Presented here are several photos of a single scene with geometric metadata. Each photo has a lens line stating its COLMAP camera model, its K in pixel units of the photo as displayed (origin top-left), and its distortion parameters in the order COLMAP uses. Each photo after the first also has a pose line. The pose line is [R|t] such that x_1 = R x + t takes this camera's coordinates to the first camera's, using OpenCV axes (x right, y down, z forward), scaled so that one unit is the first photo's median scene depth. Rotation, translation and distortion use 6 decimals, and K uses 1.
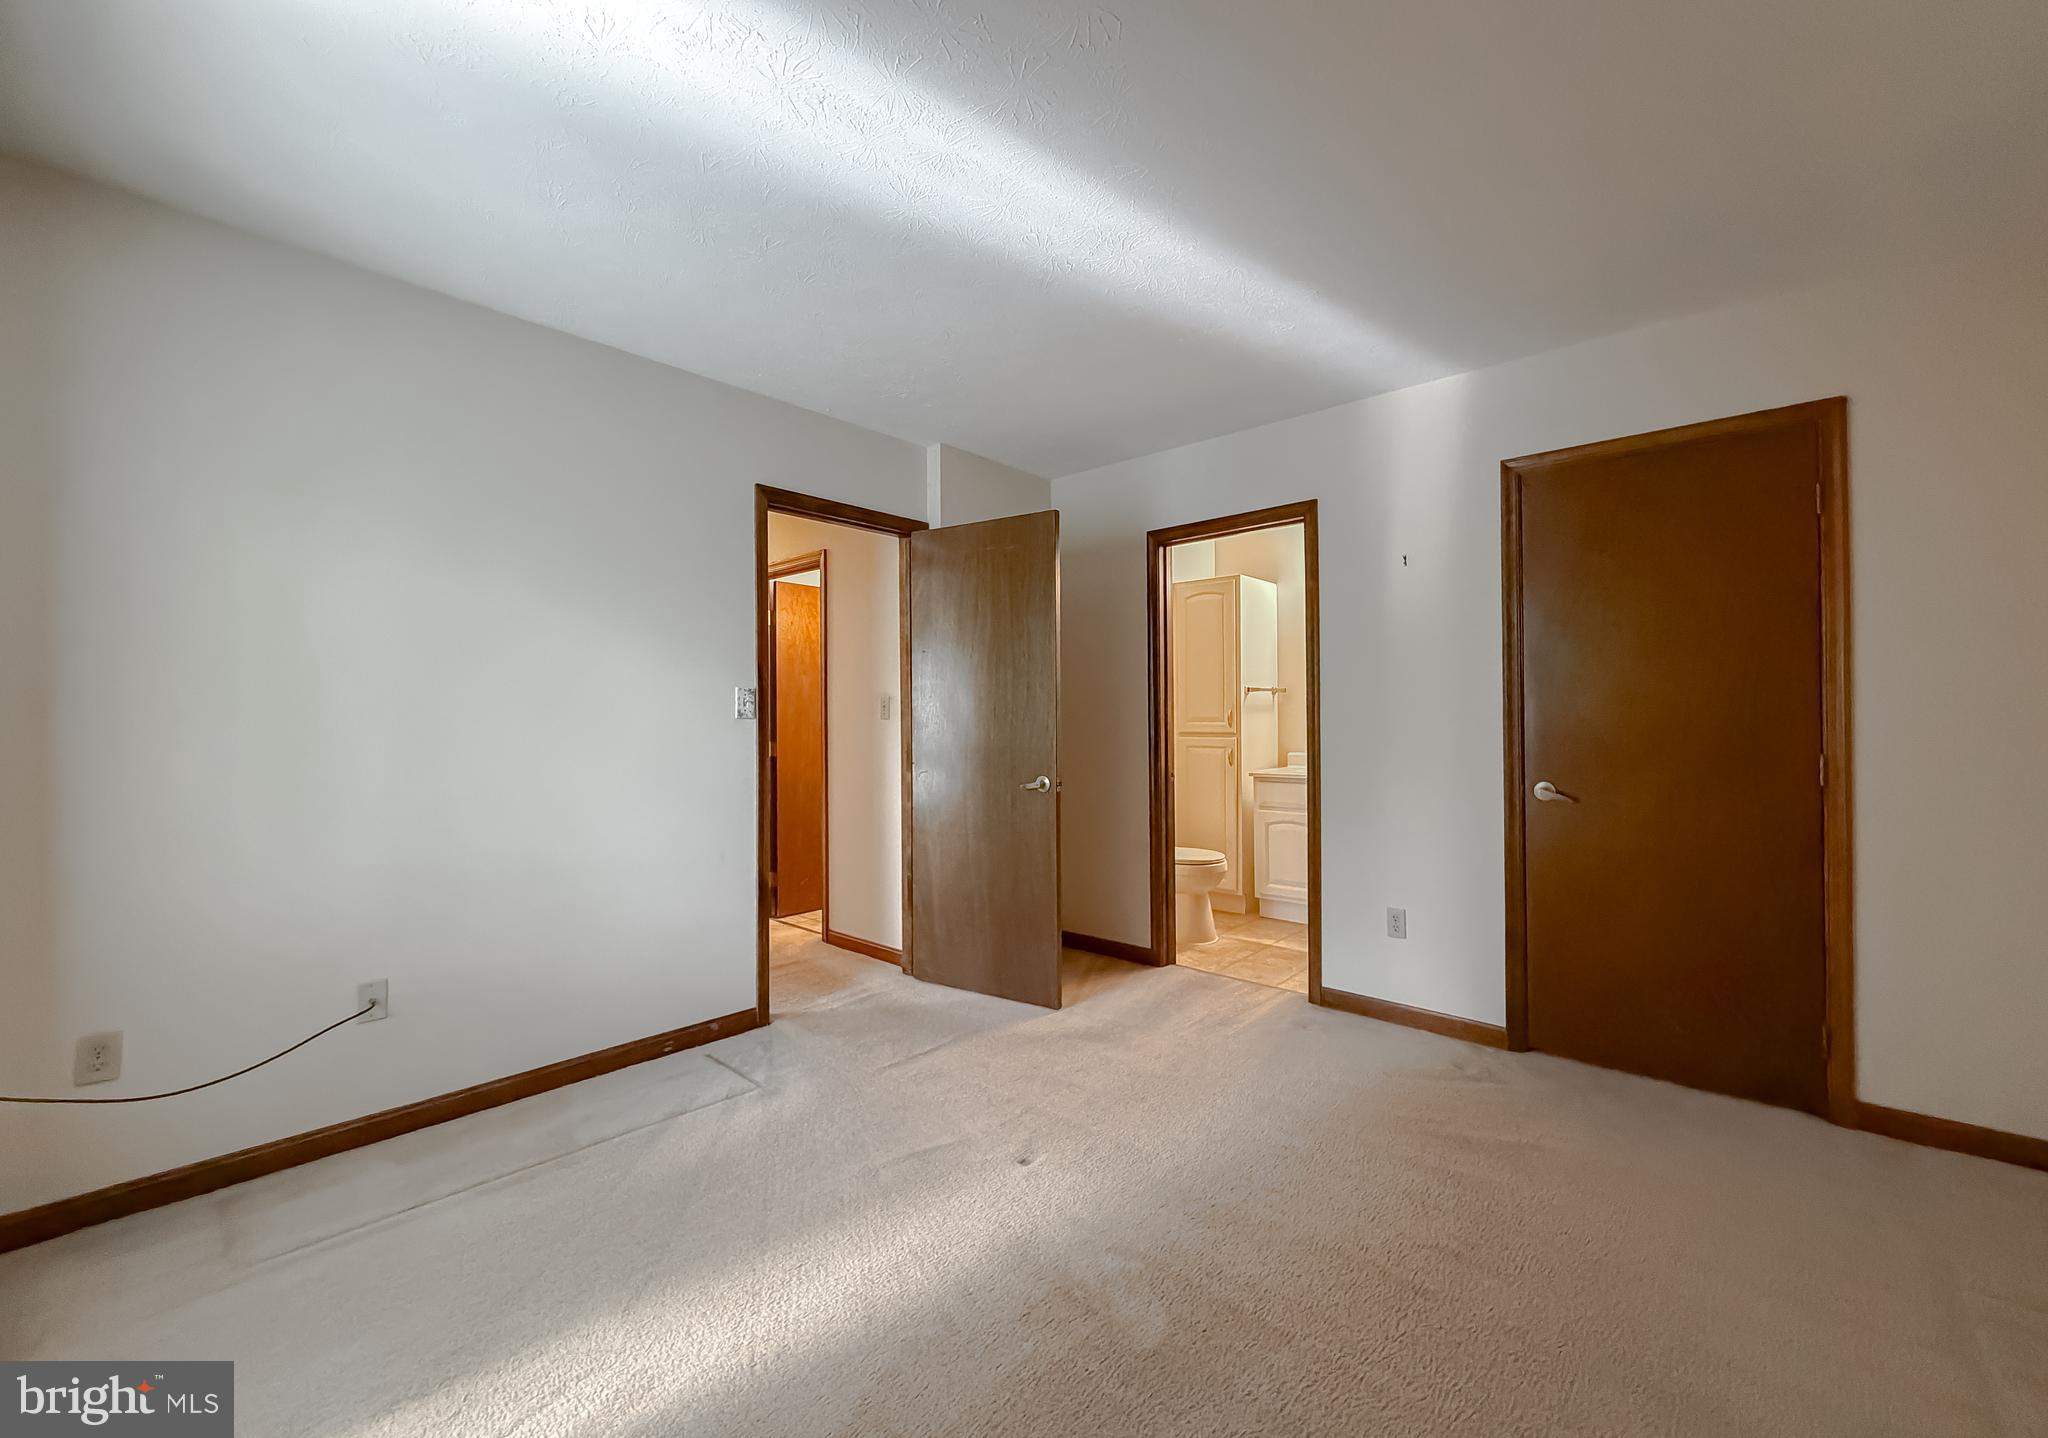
lens RADIAL K [[835.3, 0, 1010.2], [0, 835.3, 721.2], [0, 0, 1]] dist [-0.001623, -0.000208]
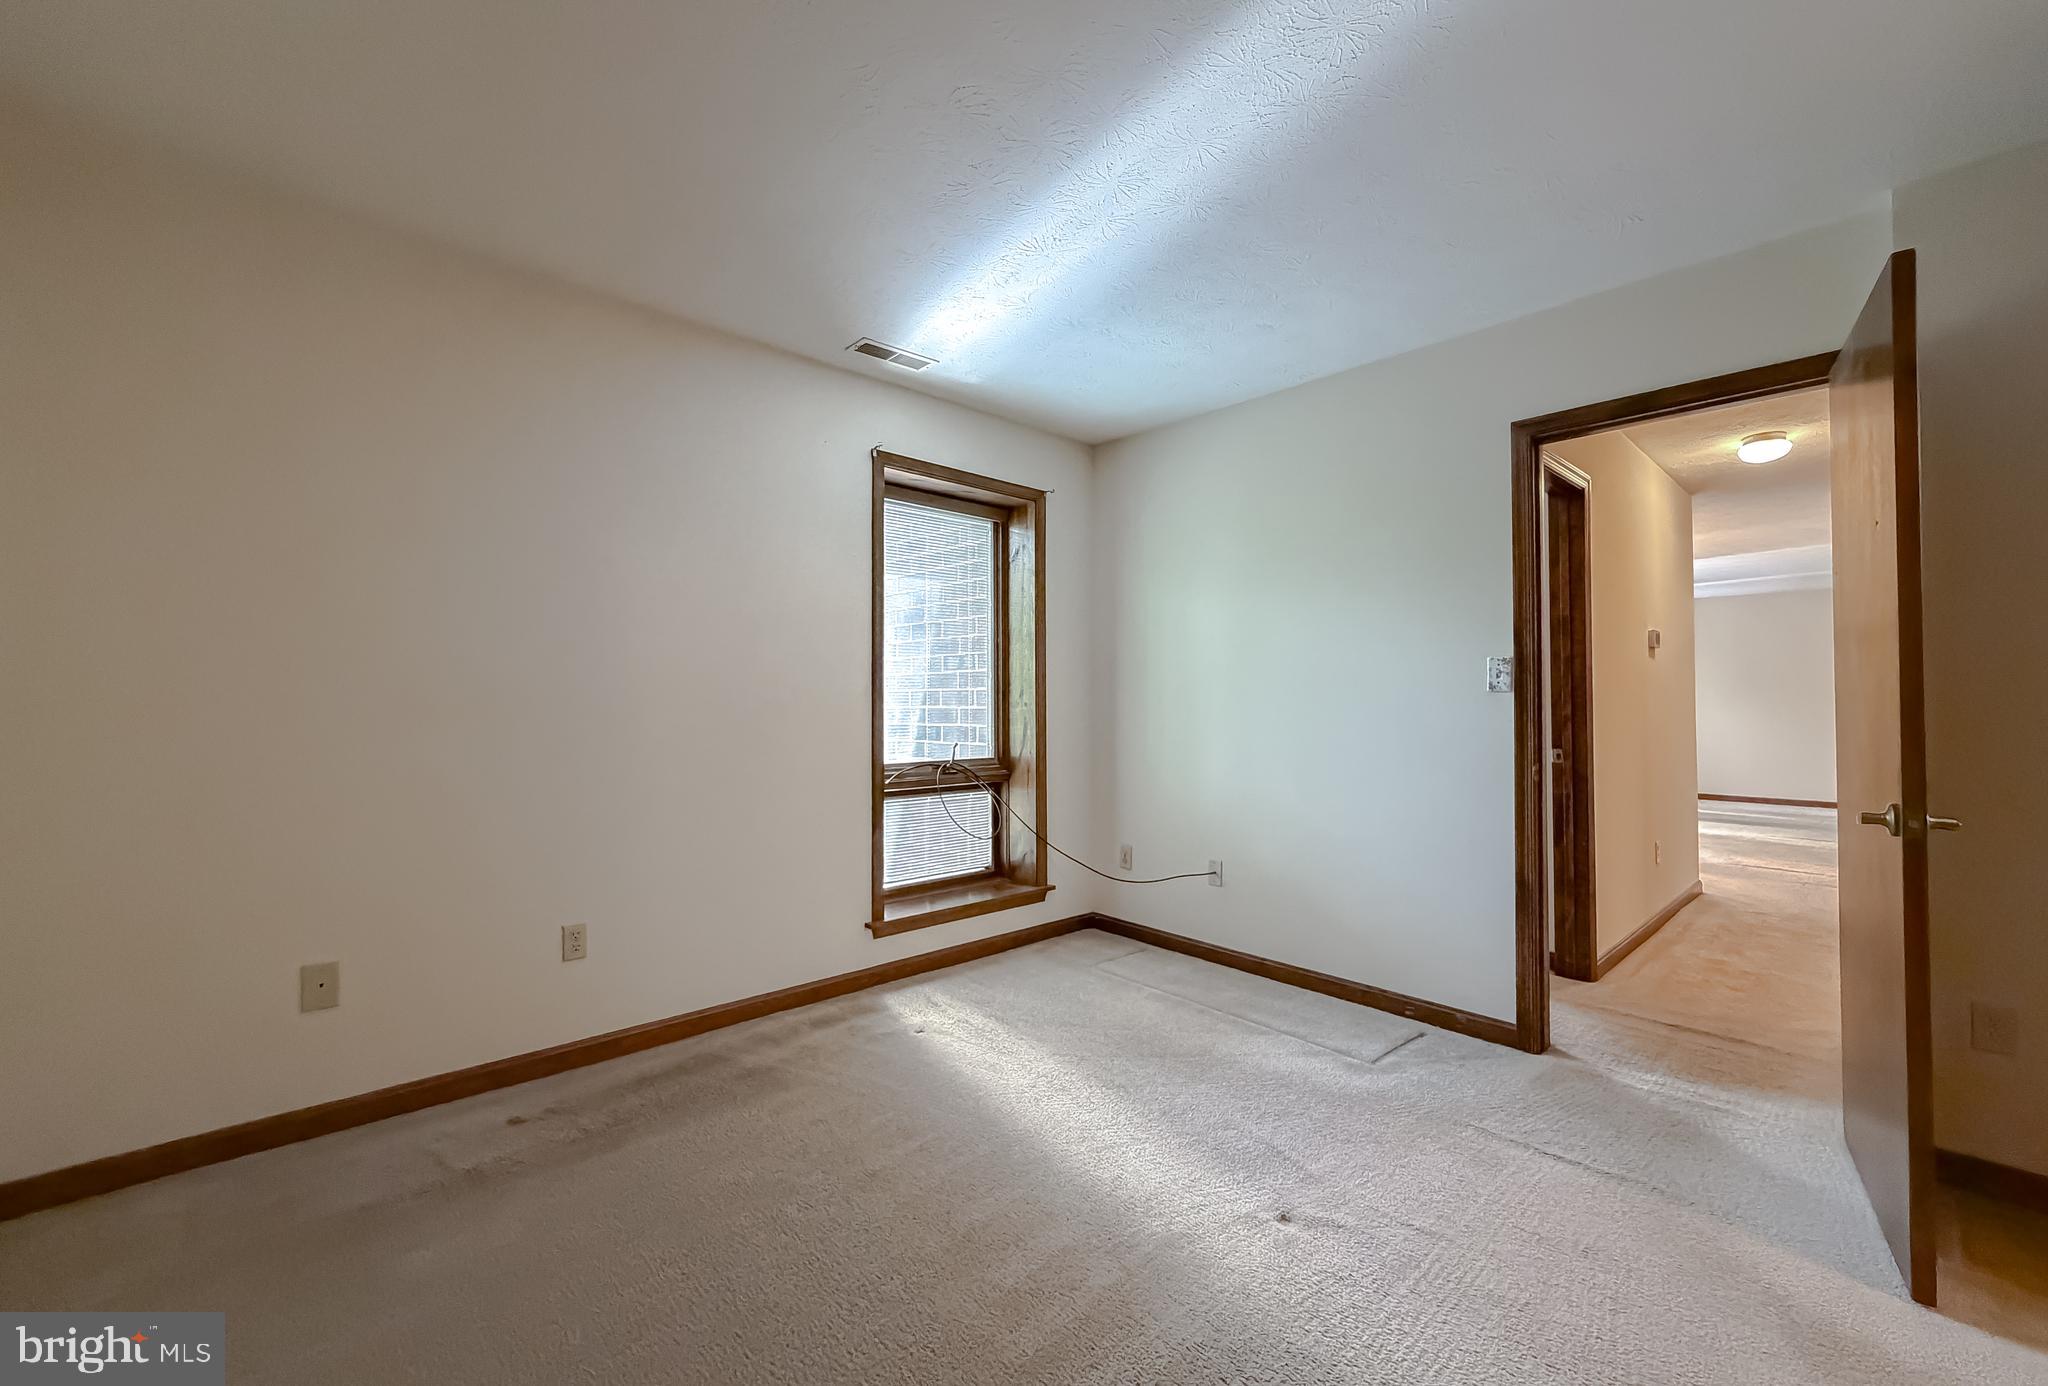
lens RADIAL K [[829.8, 0, 1025.7], [0, 829.8, 701.4], [0, 0, 1]] dist [0.003311, -0.000307]
pose [[-0.077707, 0.005769, -0.996960, 0.616009], [-0.008491, 0.999943, 0.006448, 0.005791], [0.996940, 0.008967, -0.077654, 0.574684]]
